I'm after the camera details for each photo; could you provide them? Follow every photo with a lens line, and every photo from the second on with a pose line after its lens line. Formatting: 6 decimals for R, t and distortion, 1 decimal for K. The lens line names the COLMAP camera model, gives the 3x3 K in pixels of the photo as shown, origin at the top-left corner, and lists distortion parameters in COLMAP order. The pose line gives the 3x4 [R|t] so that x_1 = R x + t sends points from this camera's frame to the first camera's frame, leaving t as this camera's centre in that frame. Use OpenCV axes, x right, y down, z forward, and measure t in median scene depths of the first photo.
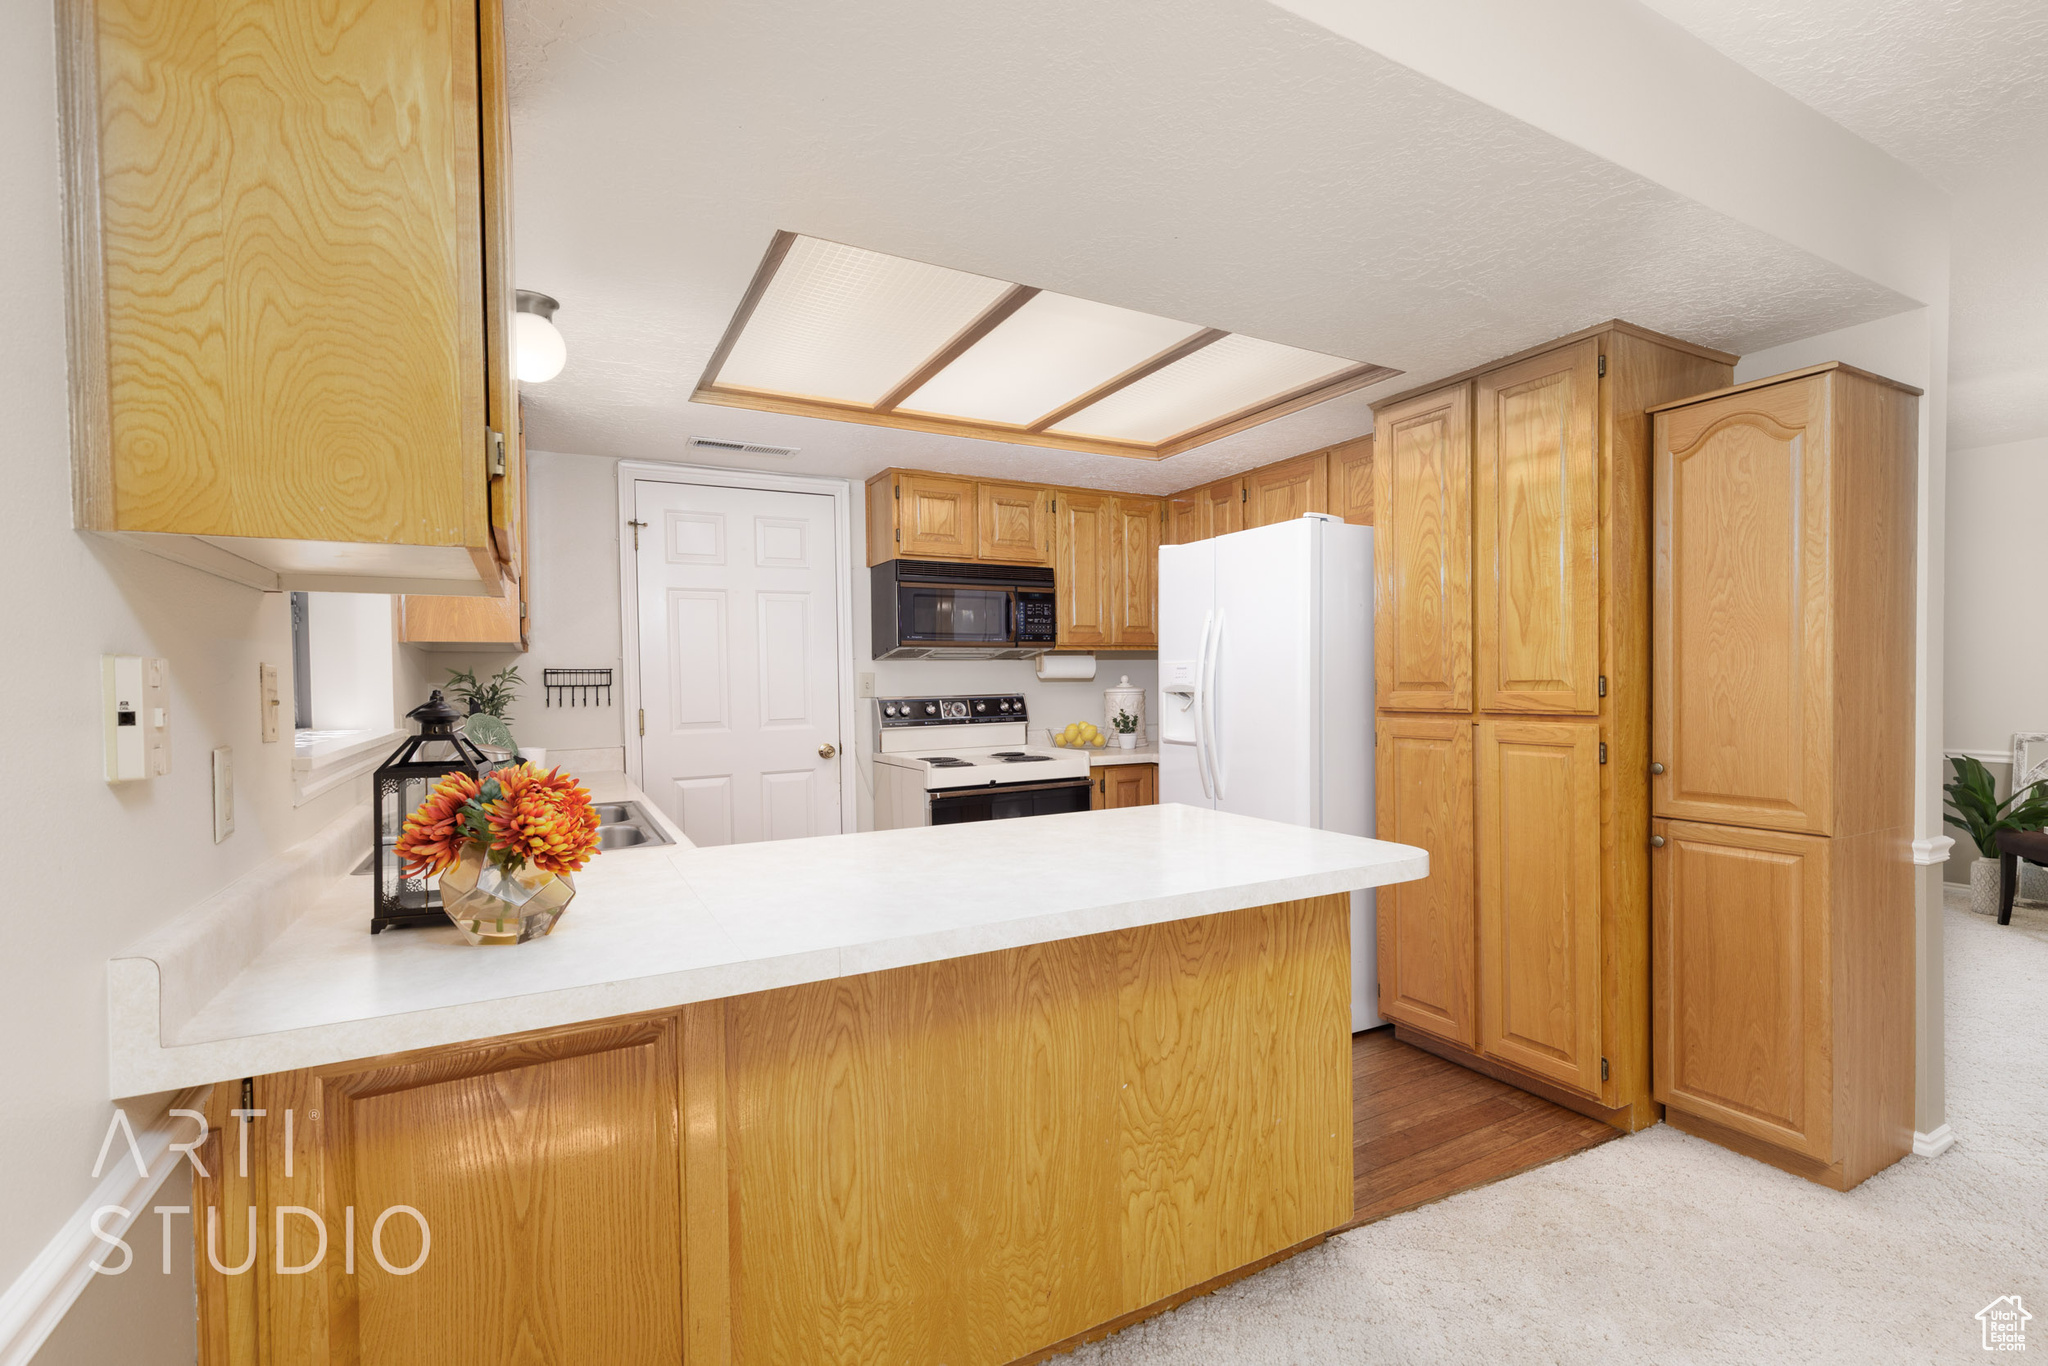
lens RADIAL K [[915.3, 0, 1037.6], [0, 915.3, 694.2], [0, 0, 1]] dist [0.003327, 0.000723]
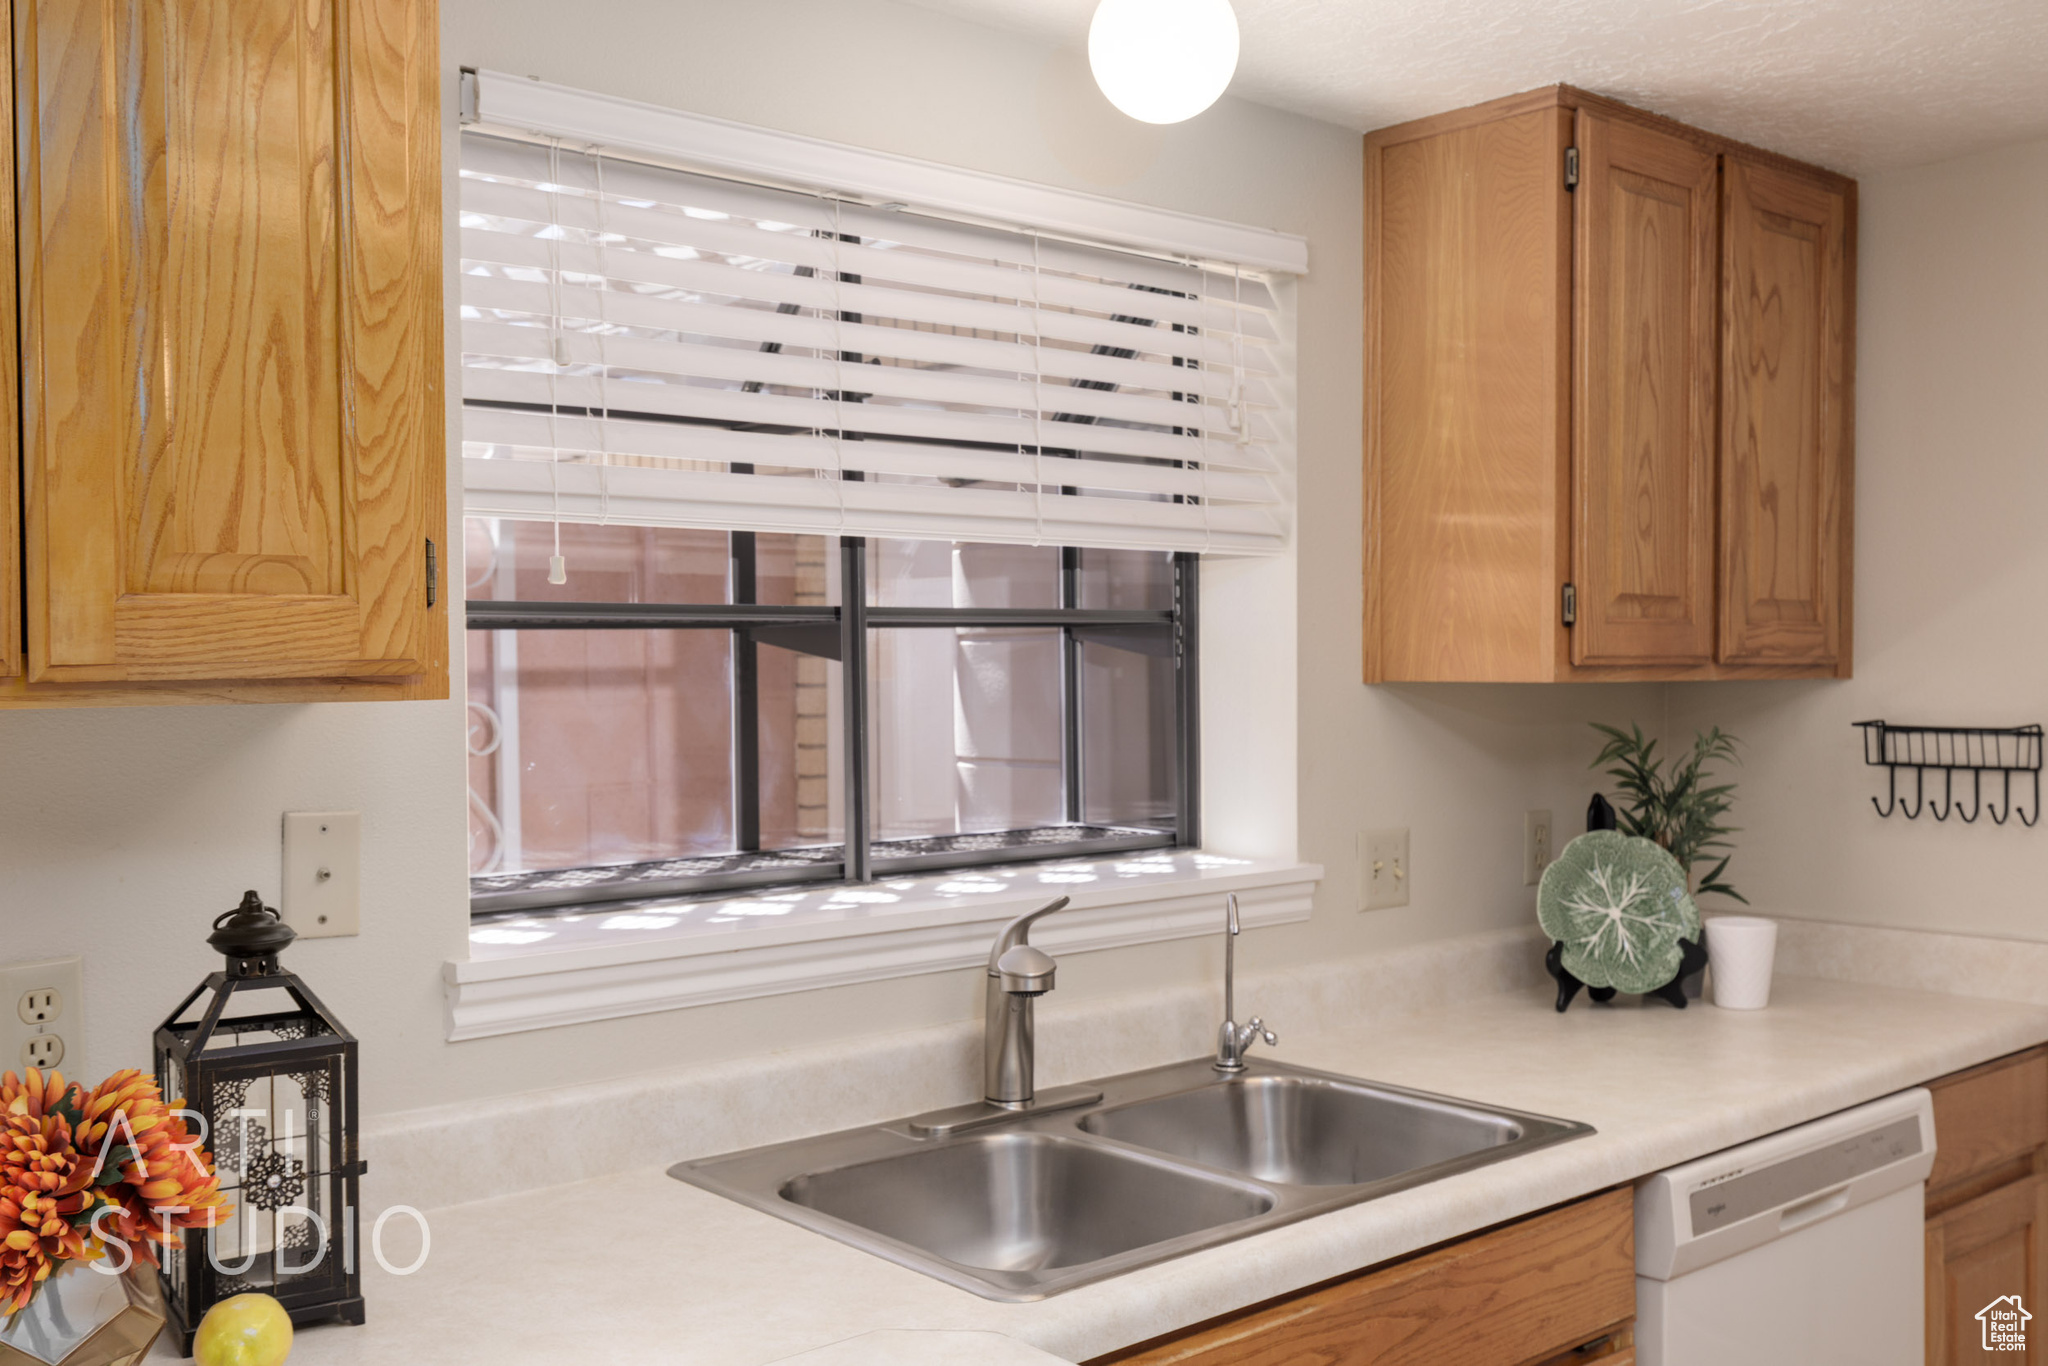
lens RADIAL K [[1935.4, 0, 1021.2], [0, 1935.4, 695.1], [0, 0, 1]] dist [0.004746, 0.007163]
pose [[0.187462, 0.032476, -0.981735, 0.211801], [-0.006024, 0.999473, 0.031912, -0.061139], [0.982253, -0.000069, 0.187558, 0.455967]]
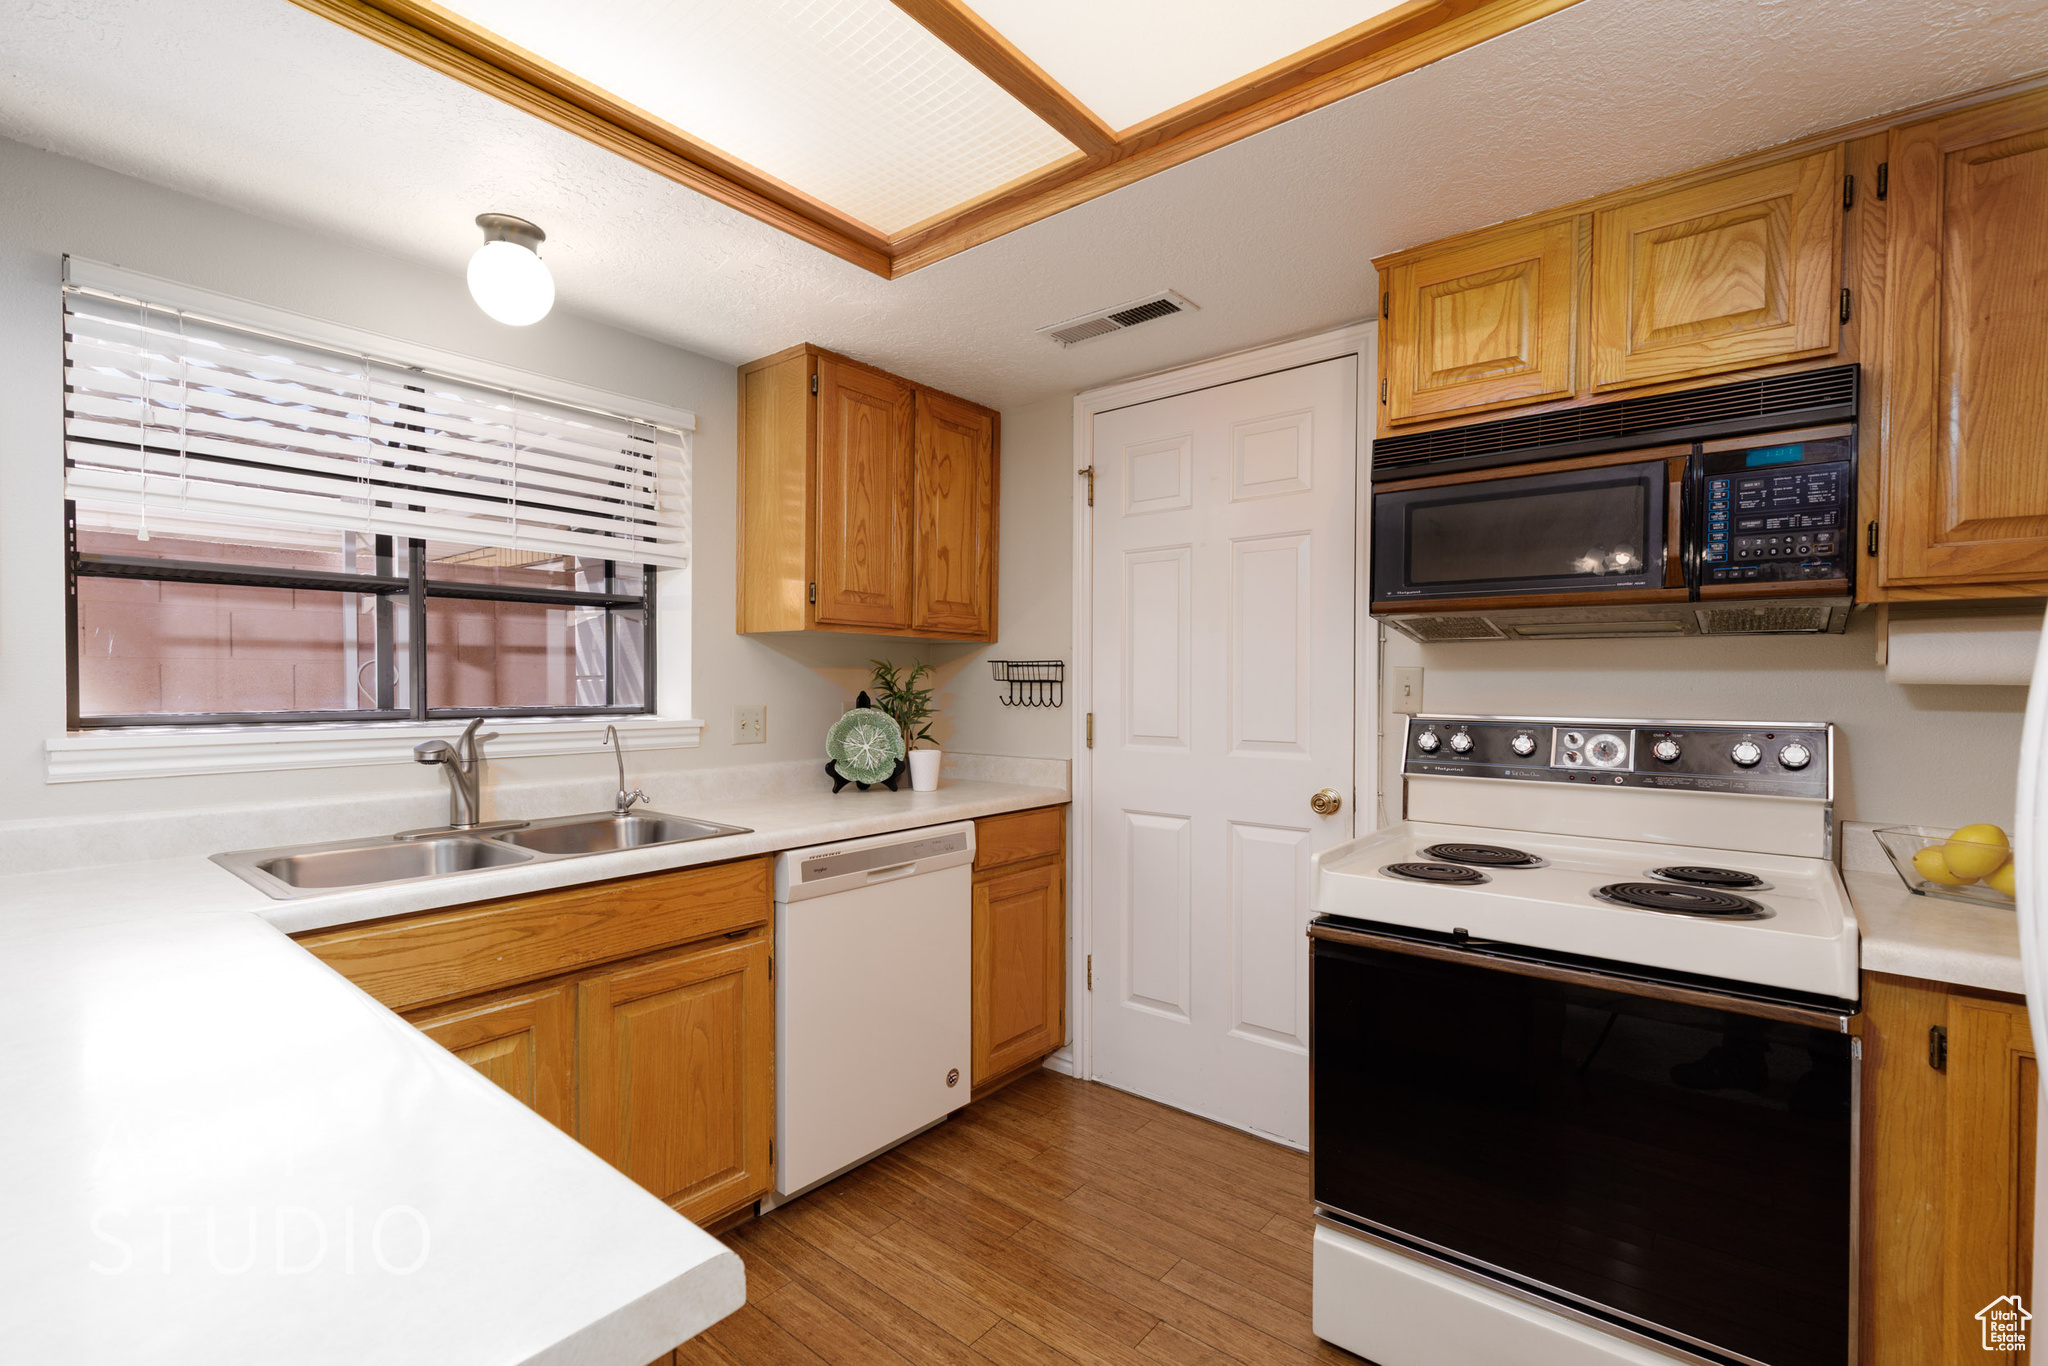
lens RADIAL K [[915.3, 0, 1037.6], [0, 915.3, 694.2], [0, 0, 1]] dist [0.003327, 0.000723]
pose [[0.358617, 0.031030, -0.932969, 0.269444], [-0.022991, 0.999438, 0.024403, -0.017537], [0.933202, 0.012698, 0.359129, 0.689987]]
